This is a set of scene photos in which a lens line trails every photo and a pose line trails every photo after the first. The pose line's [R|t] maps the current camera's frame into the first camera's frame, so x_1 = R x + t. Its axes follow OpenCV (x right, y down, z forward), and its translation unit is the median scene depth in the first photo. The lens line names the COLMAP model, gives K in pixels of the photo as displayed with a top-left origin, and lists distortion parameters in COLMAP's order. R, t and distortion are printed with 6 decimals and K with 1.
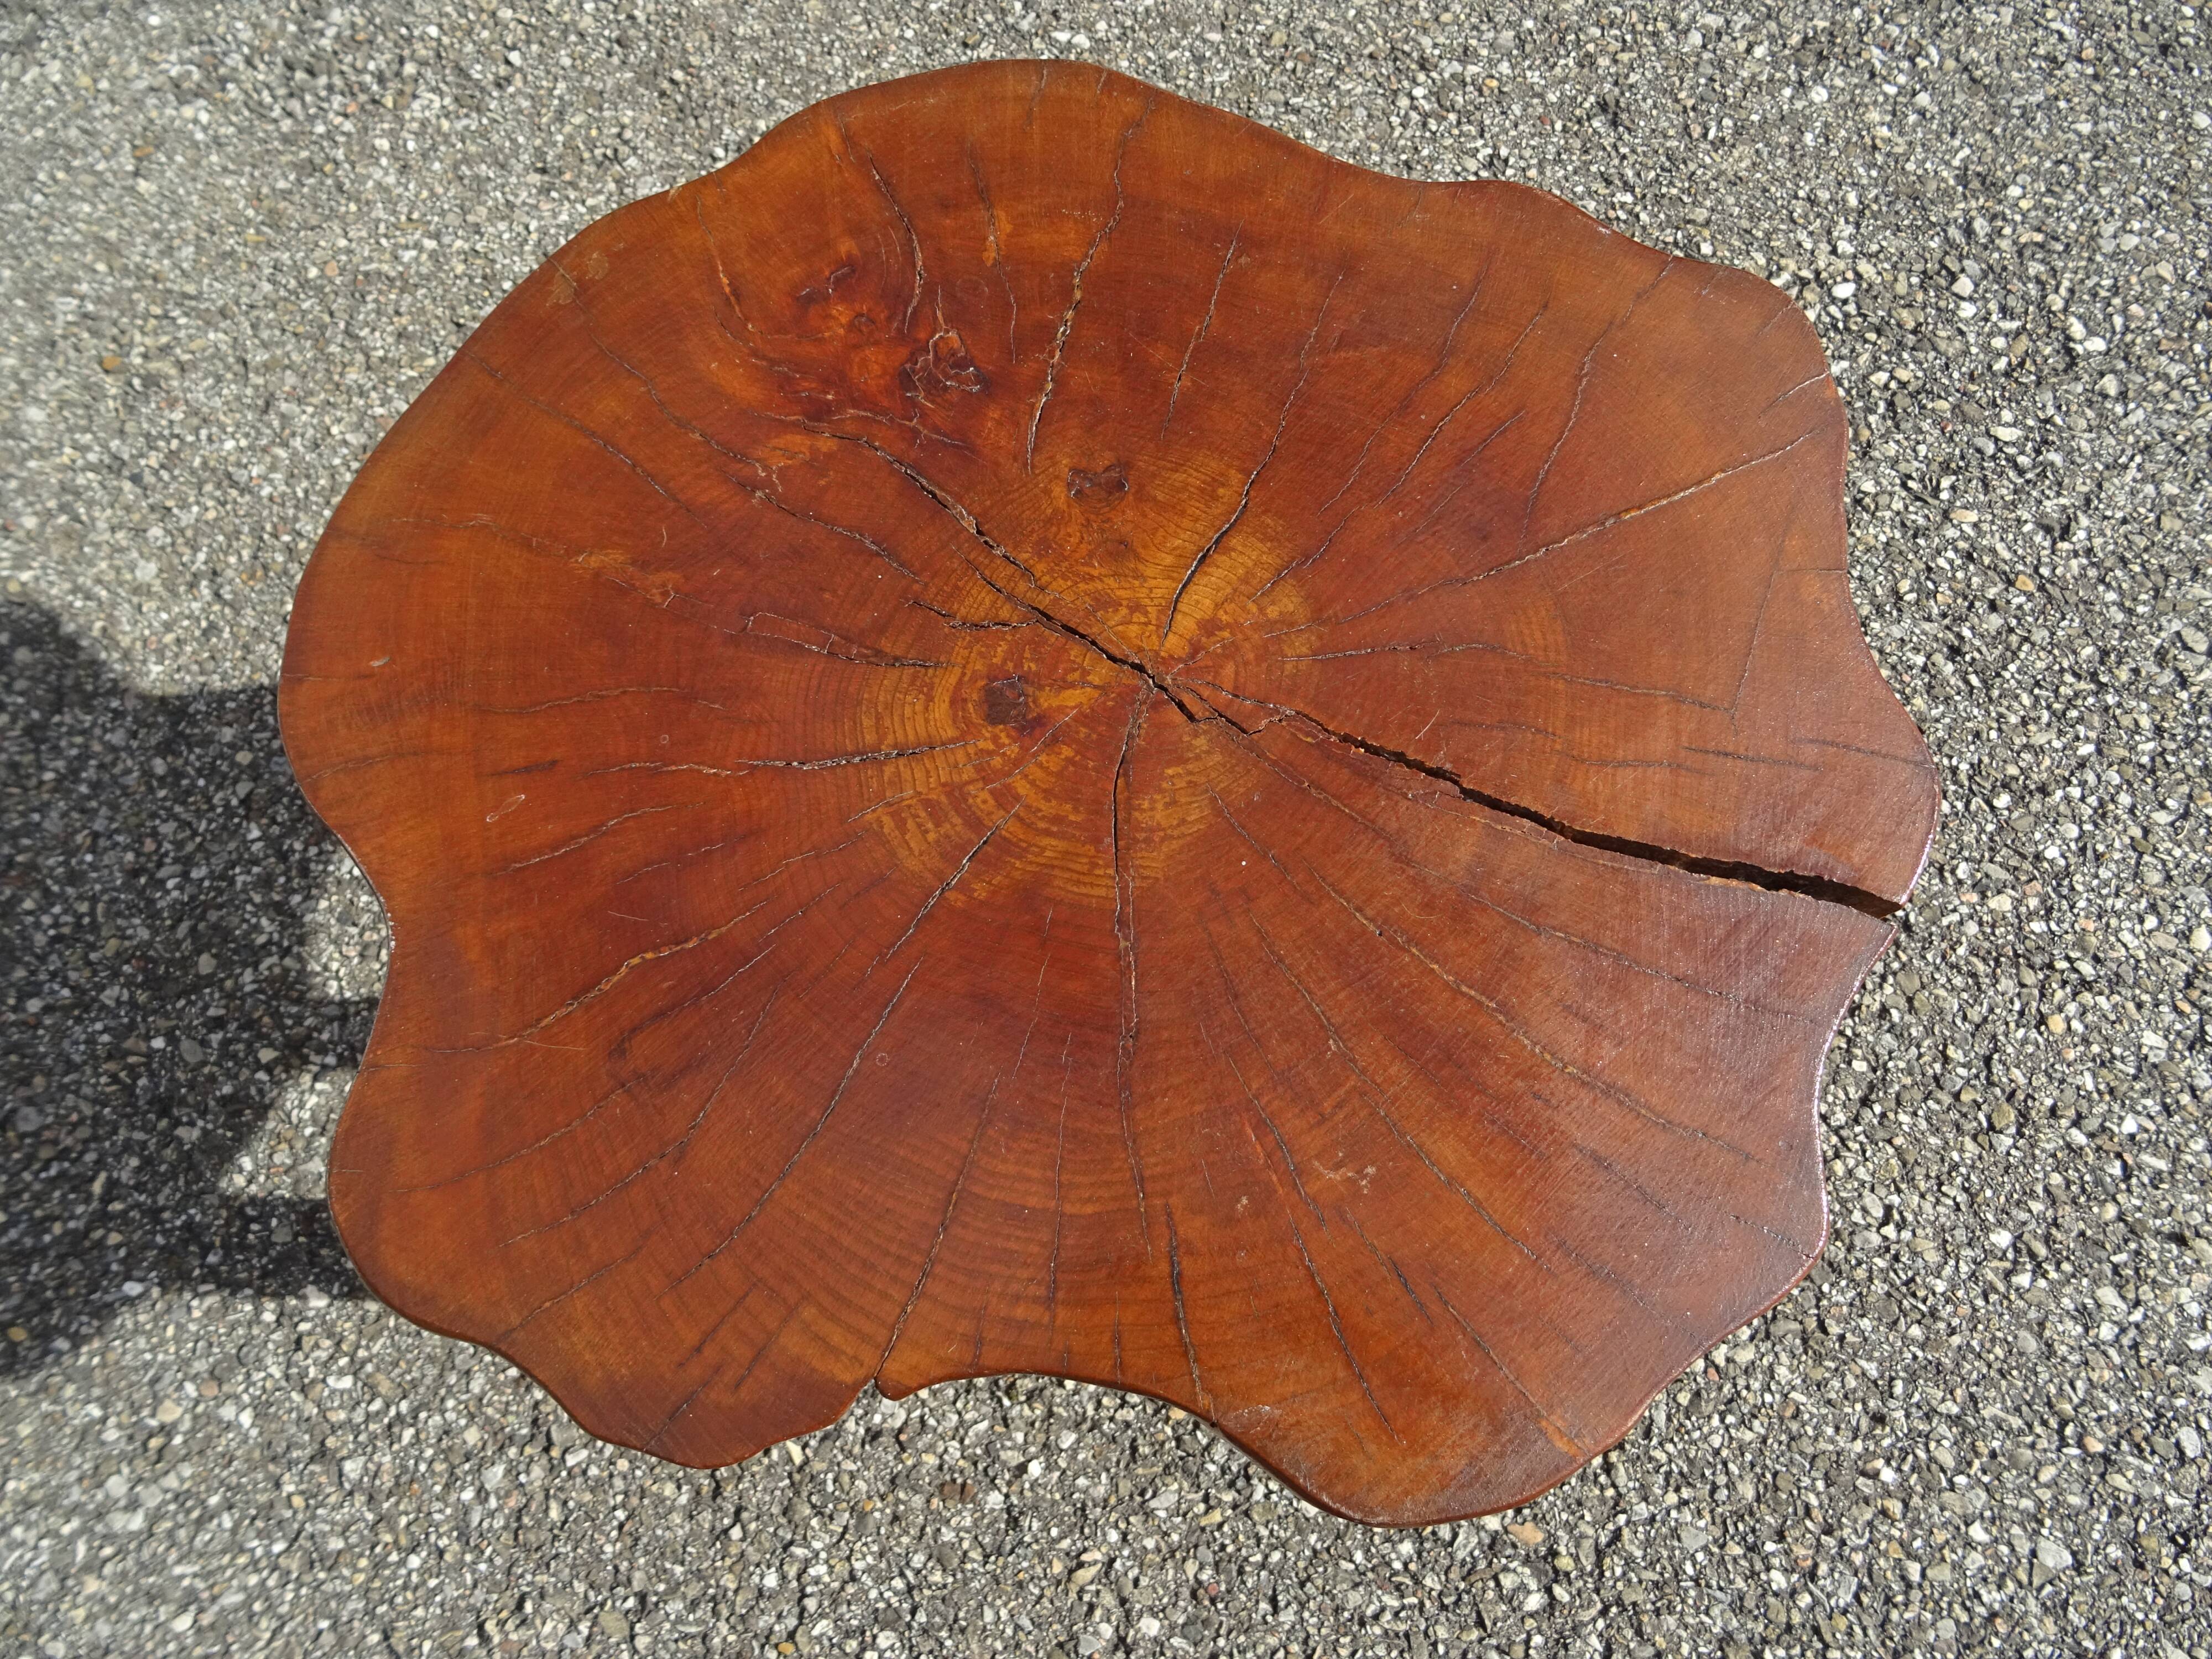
lens RADIAL K [[1578.0, 0, 1108.3], [0, 1578.0, 832.4], [0, 0, 1]] dist [0.003666, -0.010424]
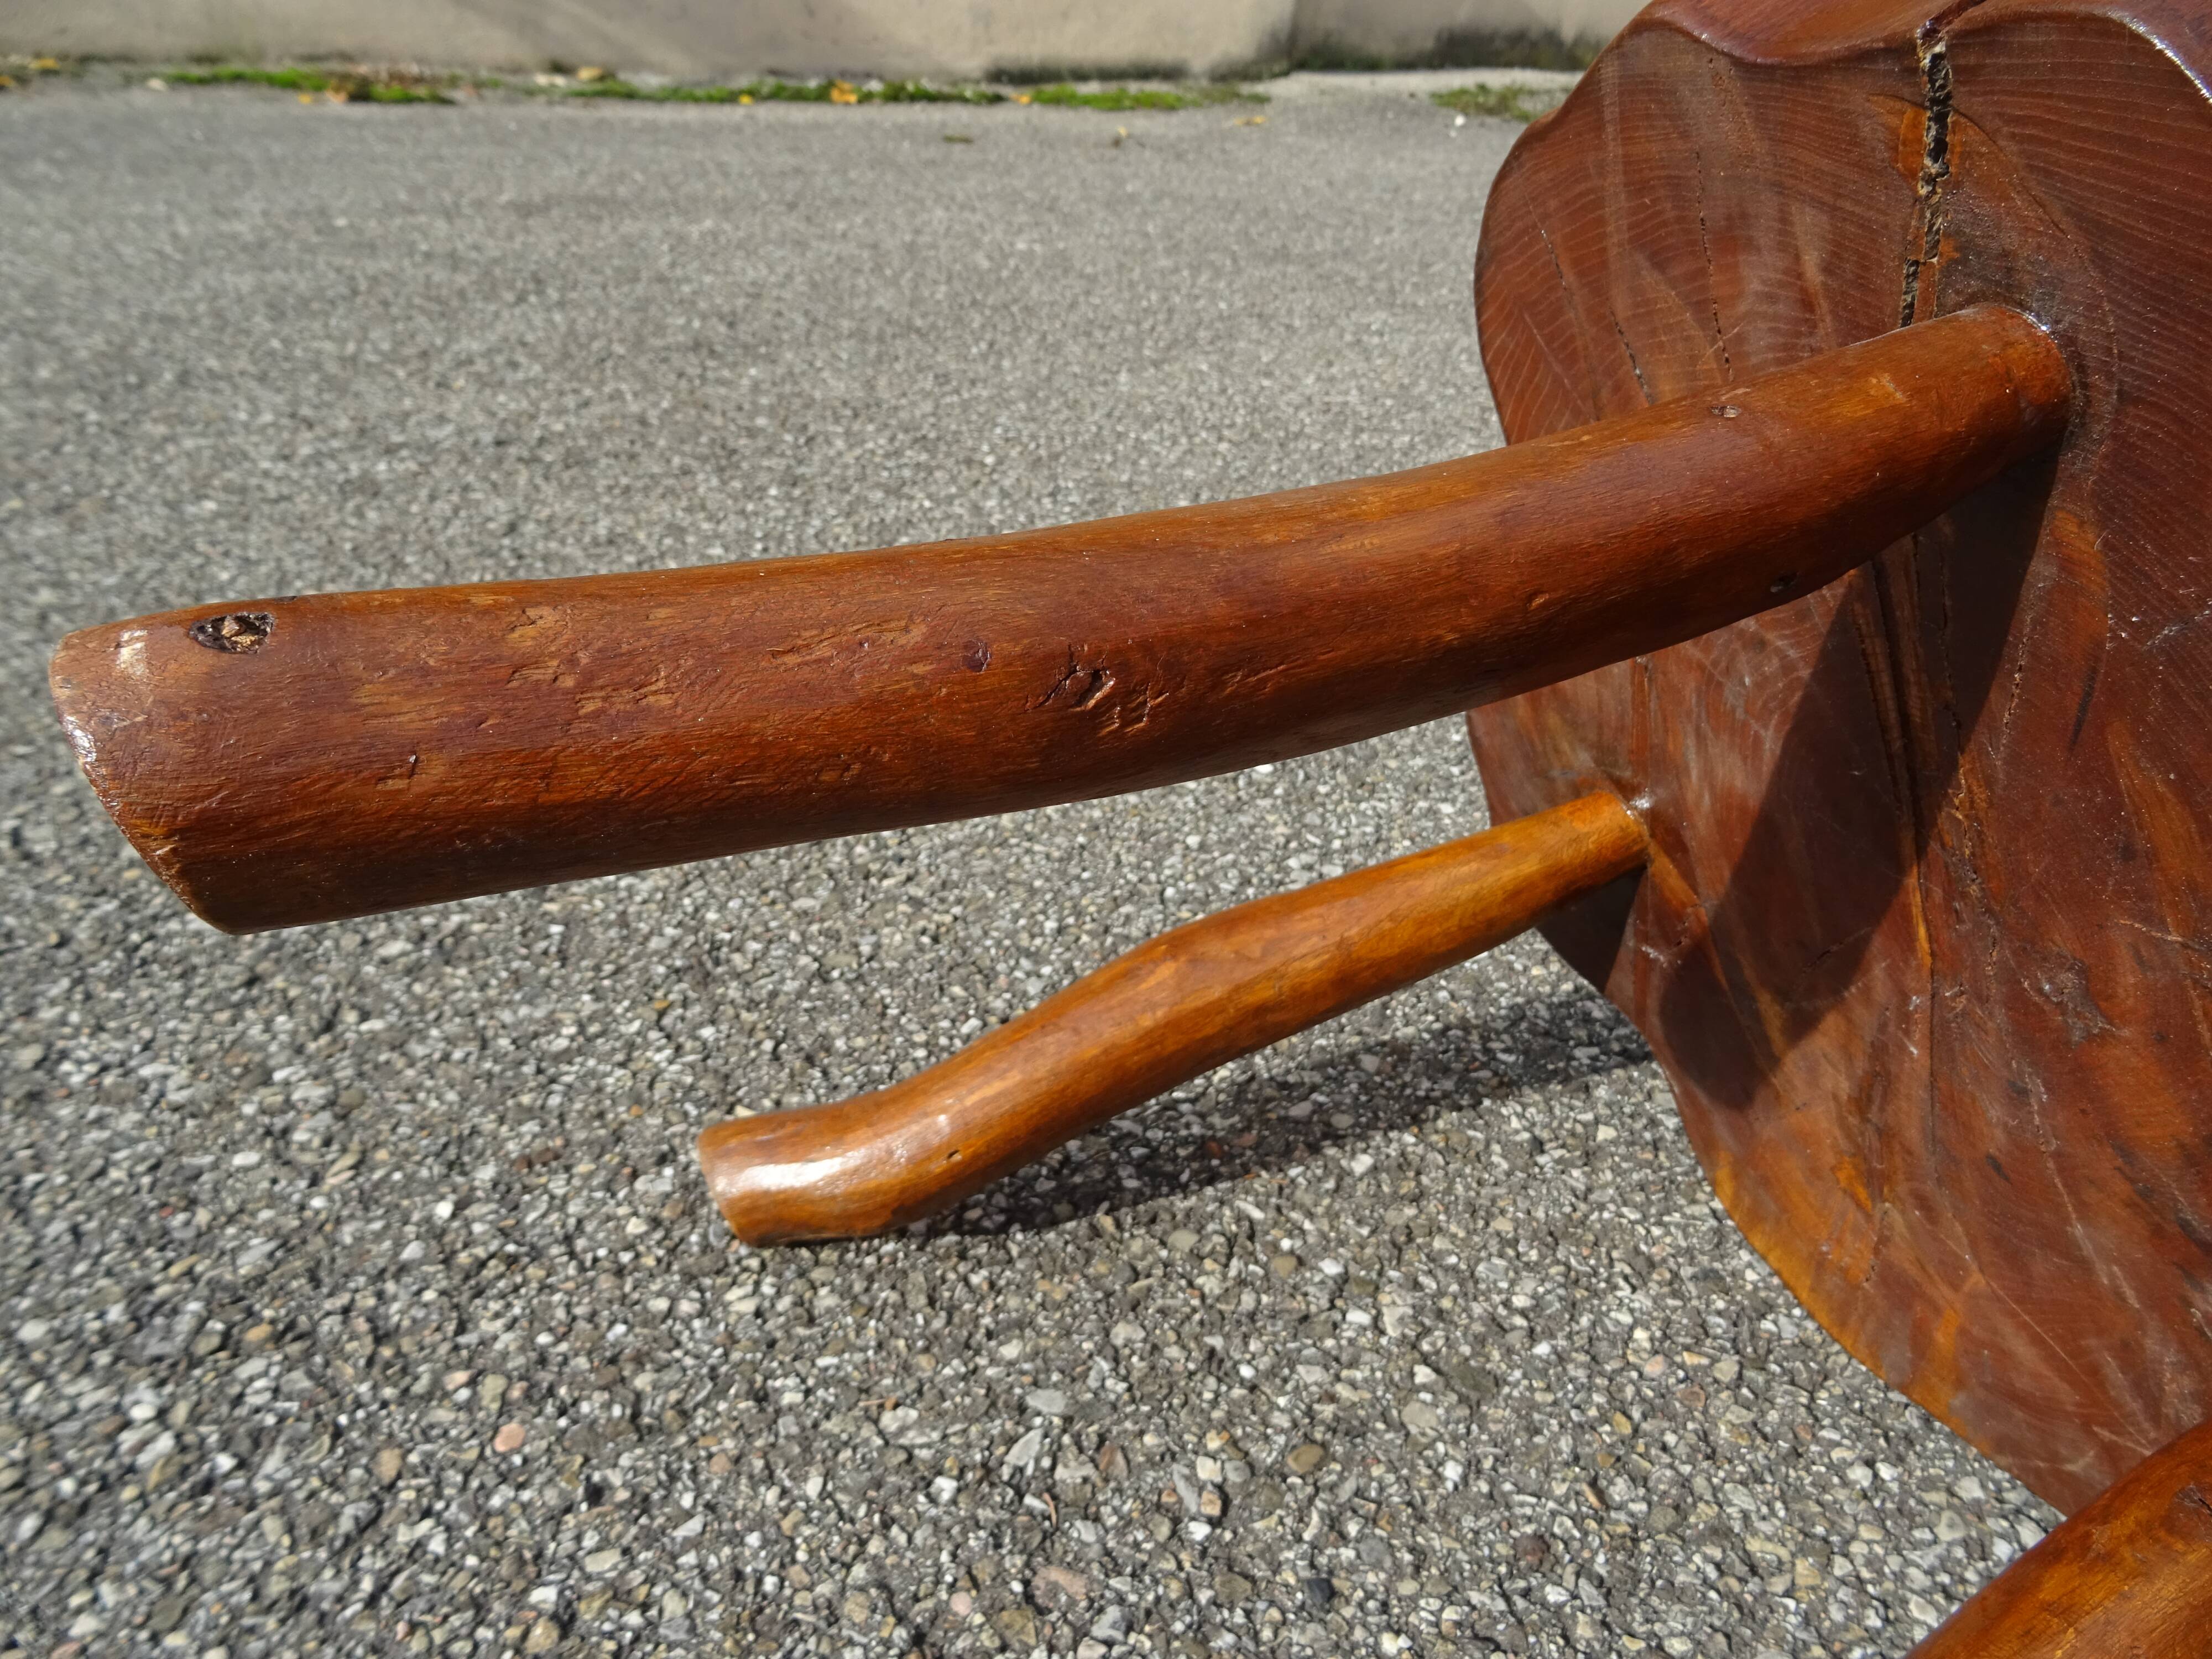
lens RADIAL K [[1578.0, 0, 1103.9], [0, 1578.0, 829.8], [0, 0, 1]] dist [0.003666, -0.010424]
pose [[-0.812231, 0.317784, -0.489177, 0.010130], [-0.555542, -0.165635, 0.814824, -0.363842], [0.177913, 0.933584, 0.311076, 0.612220]]
